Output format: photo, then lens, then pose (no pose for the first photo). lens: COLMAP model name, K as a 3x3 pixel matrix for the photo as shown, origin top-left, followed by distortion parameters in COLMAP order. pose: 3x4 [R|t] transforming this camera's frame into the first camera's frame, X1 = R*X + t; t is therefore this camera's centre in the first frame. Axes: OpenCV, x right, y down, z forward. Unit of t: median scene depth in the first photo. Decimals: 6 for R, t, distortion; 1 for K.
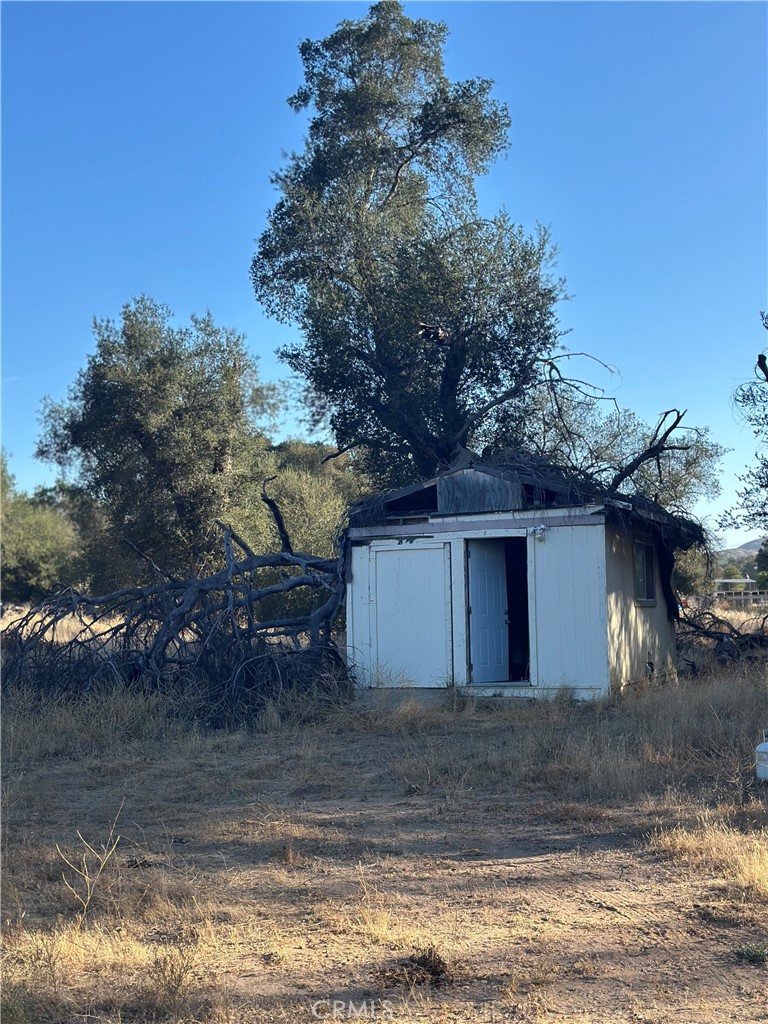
lens RADIAL K [[1443.1, 0, 384.6], [0, 1443.1, 514.2], [0, 0, 1]] dist [0.268363, -0.674088]
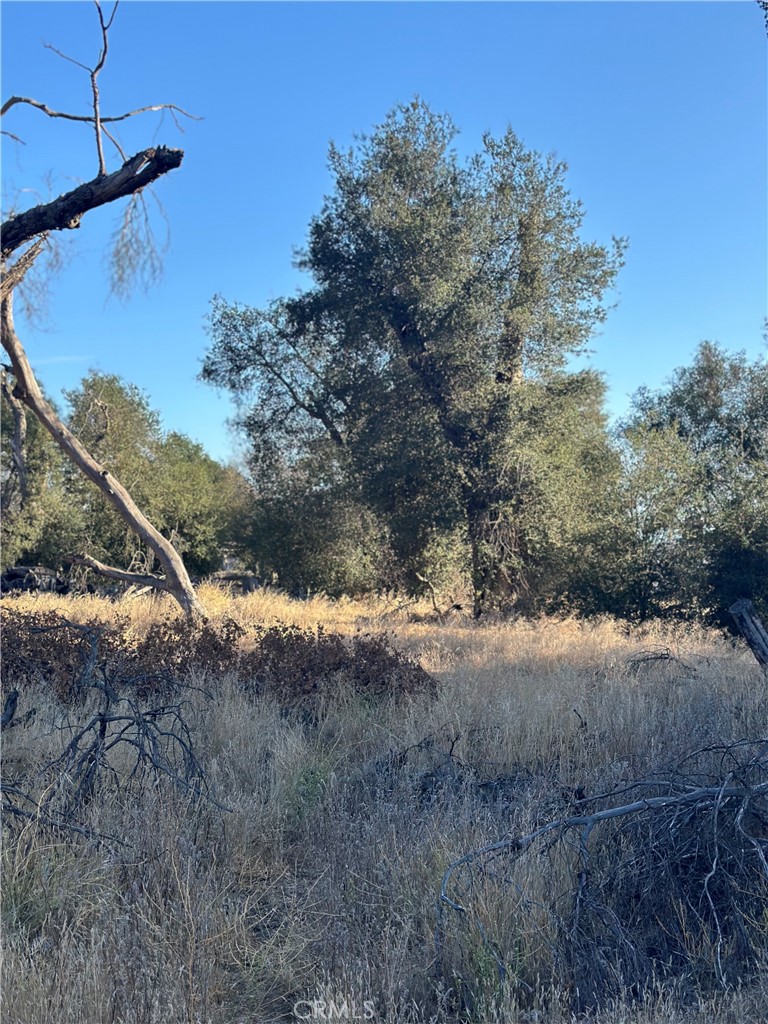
lens RADIAL K [[1443.1, 0, 384.6], [0, 1443.1, 514.2], [0, 0, 1]] dist [0.268363, -0.674088]
pose [[0.998968, 0.017814, -0.041783, -0.319594], [-0.017339, 0.999781, 0.011699, 0.054470], [0.041982, -0.010963, 0.999058, 0.756237]]
